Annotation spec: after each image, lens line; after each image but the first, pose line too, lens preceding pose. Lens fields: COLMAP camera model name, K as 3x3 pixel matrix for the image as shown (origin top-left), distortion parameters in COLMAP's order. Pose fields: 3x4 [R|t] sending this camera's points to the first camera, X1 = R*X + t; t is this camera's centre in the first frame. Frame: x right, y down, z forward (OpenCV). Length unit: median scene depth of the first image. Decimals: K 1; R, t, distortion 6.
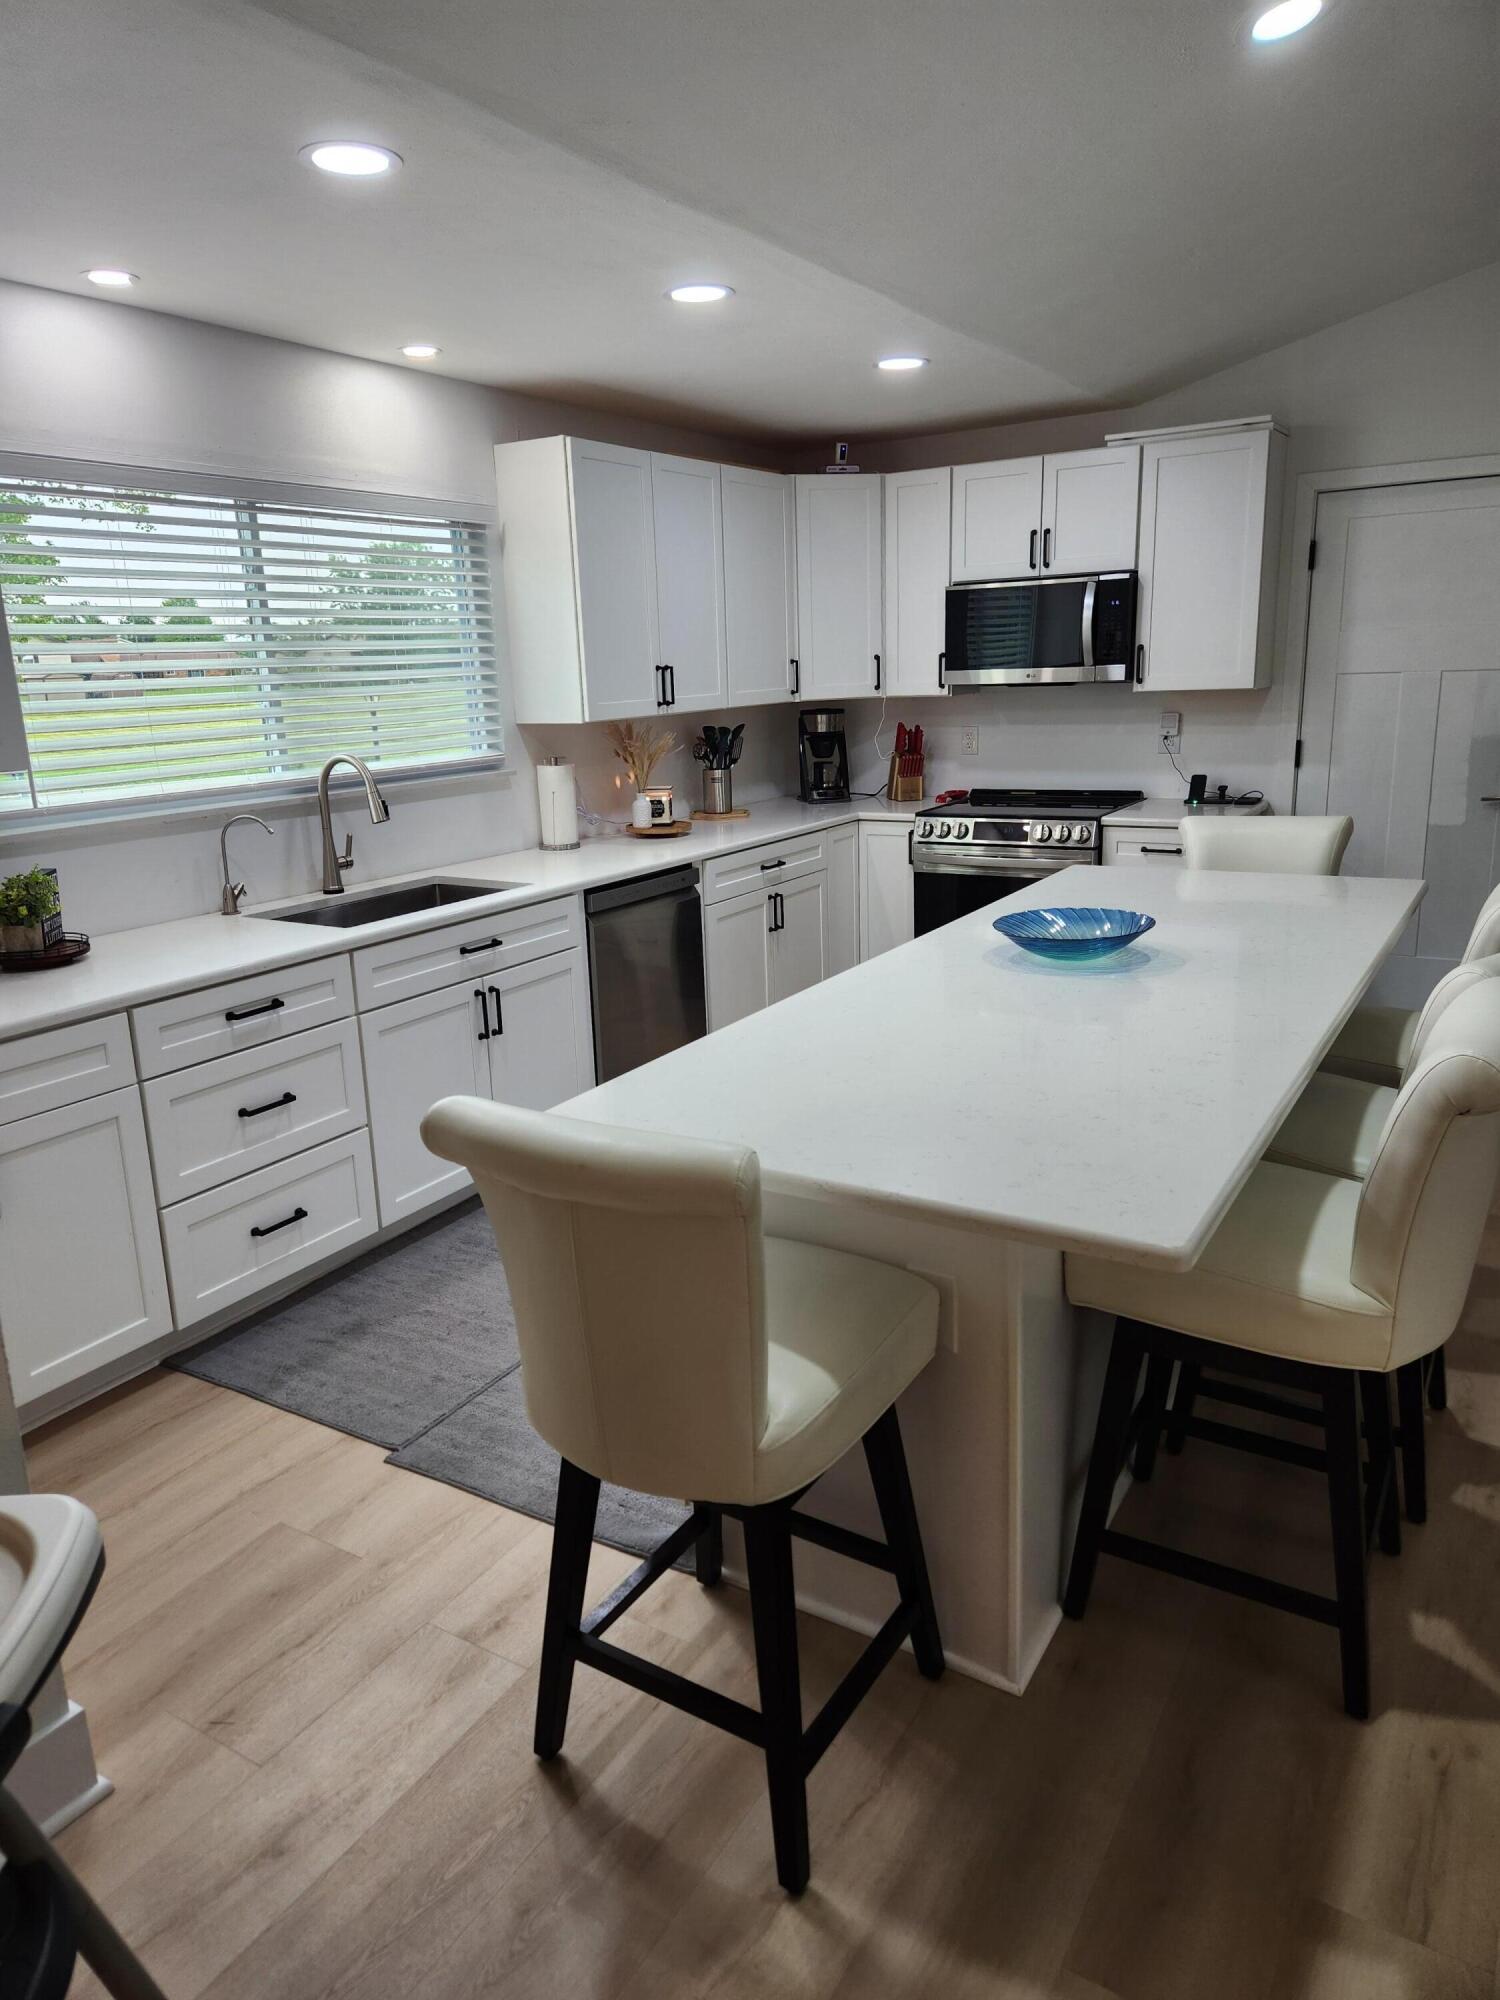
lens RADIAL K [[1338.3, 0, 740.8], [0, 1338.3, 996.1], [0, 0, 1]] dist [-0.001883, -0.001302]
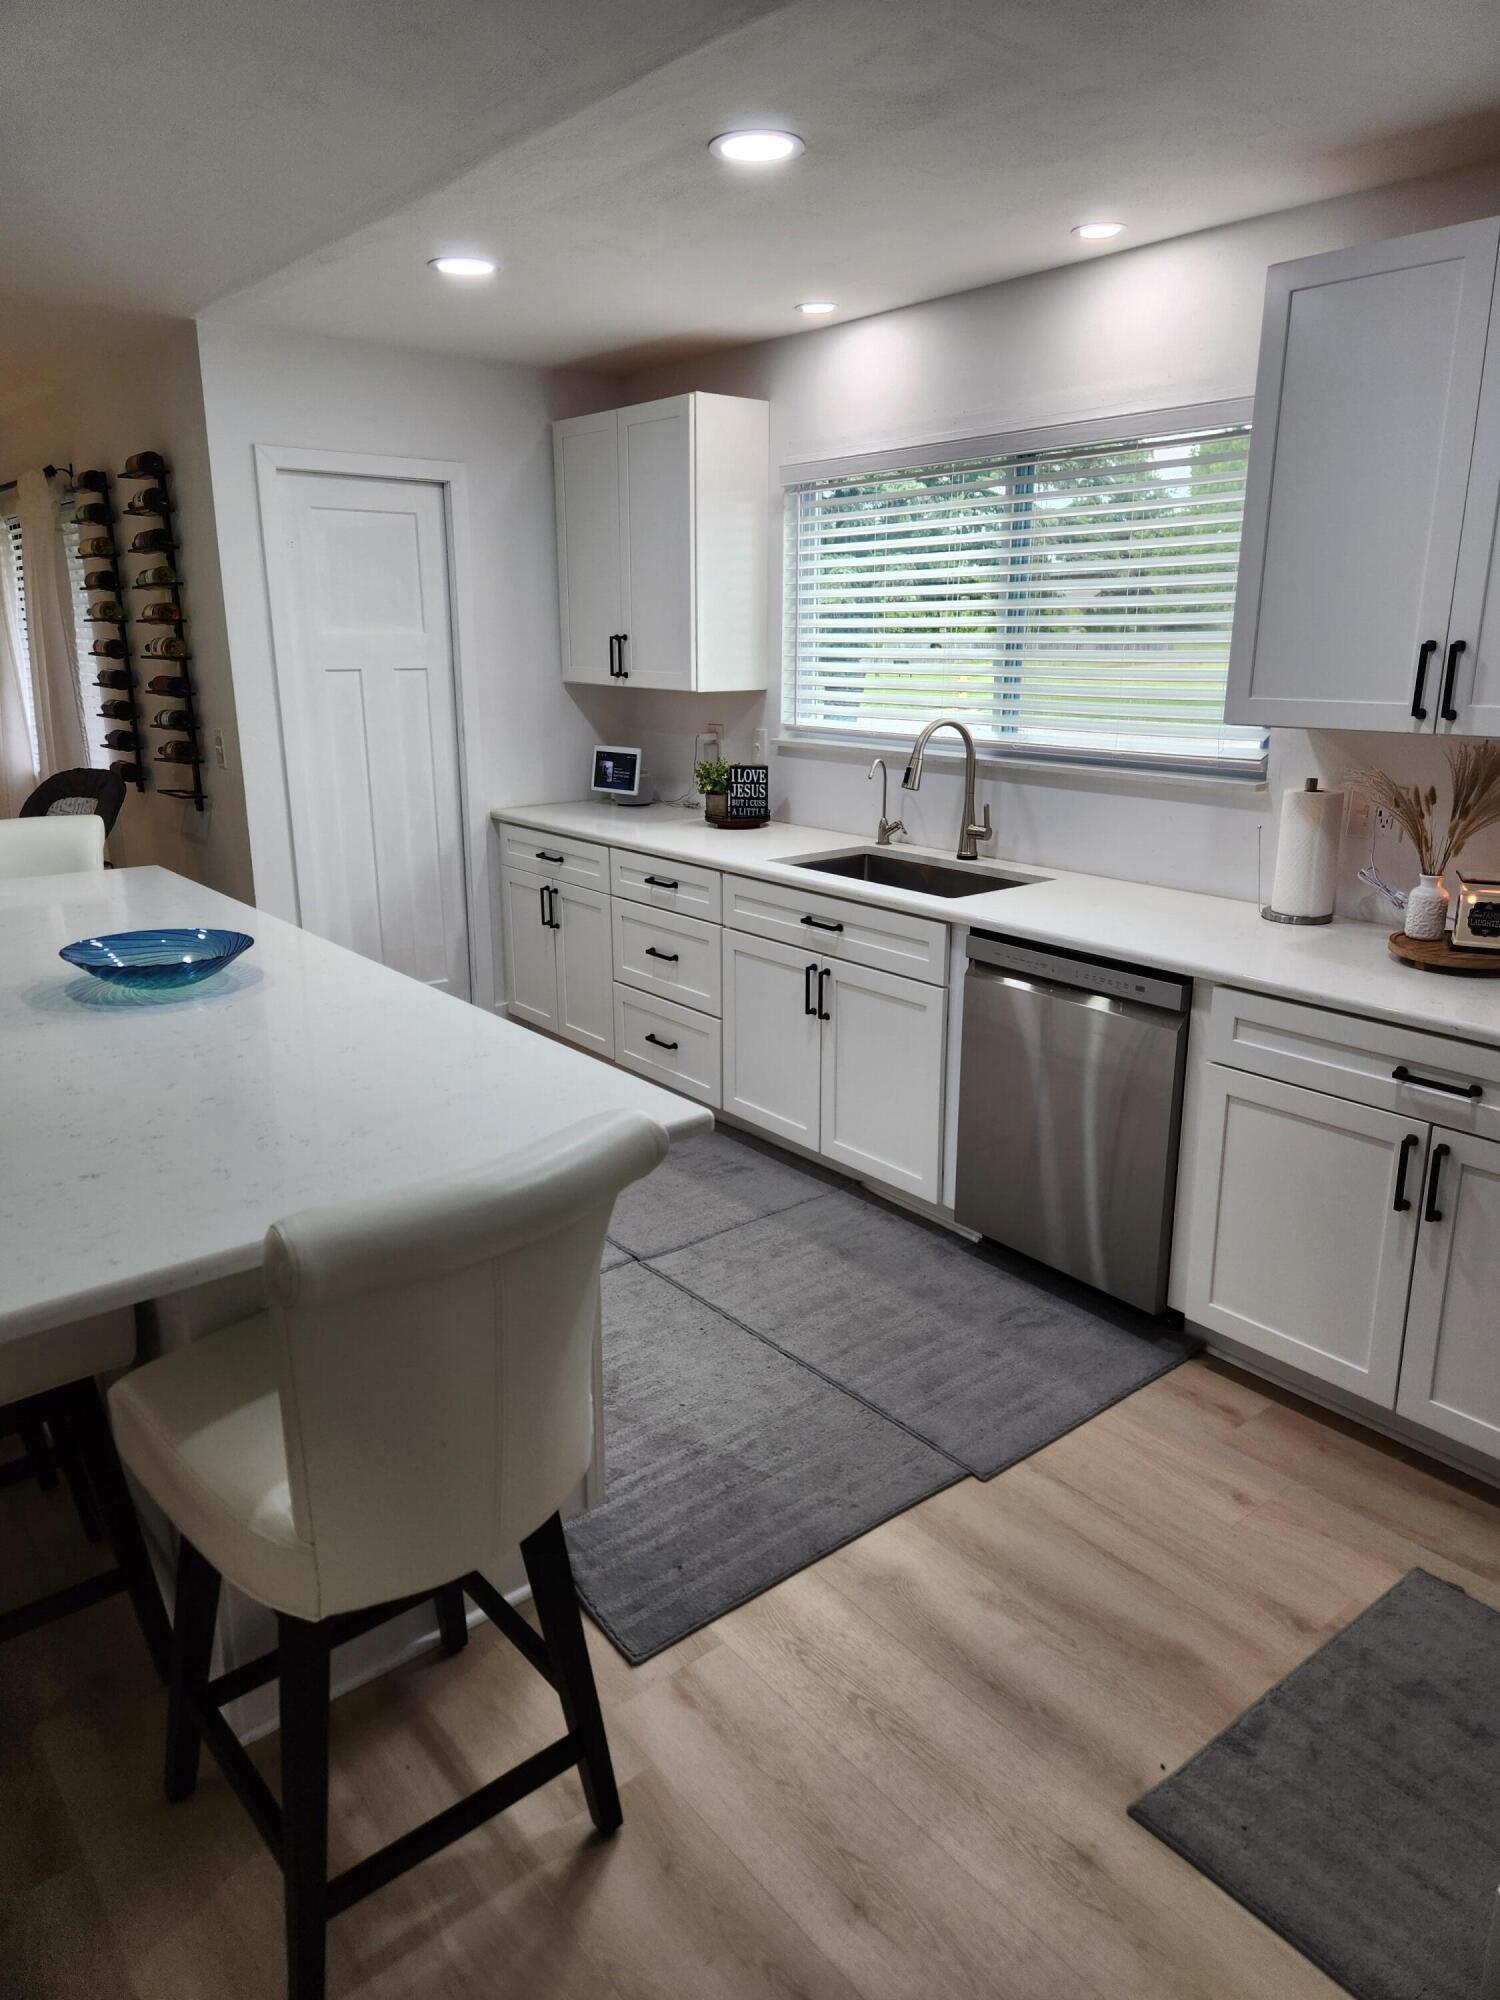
lens RADIAL K [[1338.3, 0, 743.4], [0, 1338.3, 1000.9], [0, 0, 1]] dist [-0.001883, -0.001302]
pose [[-0.353118, 0.284213, -0.891365, 0.697079], [-0.212462, 0.903489, 0.372247, -0.330910], [0.911135, 0.320828, -0.258654, 1.200160]]
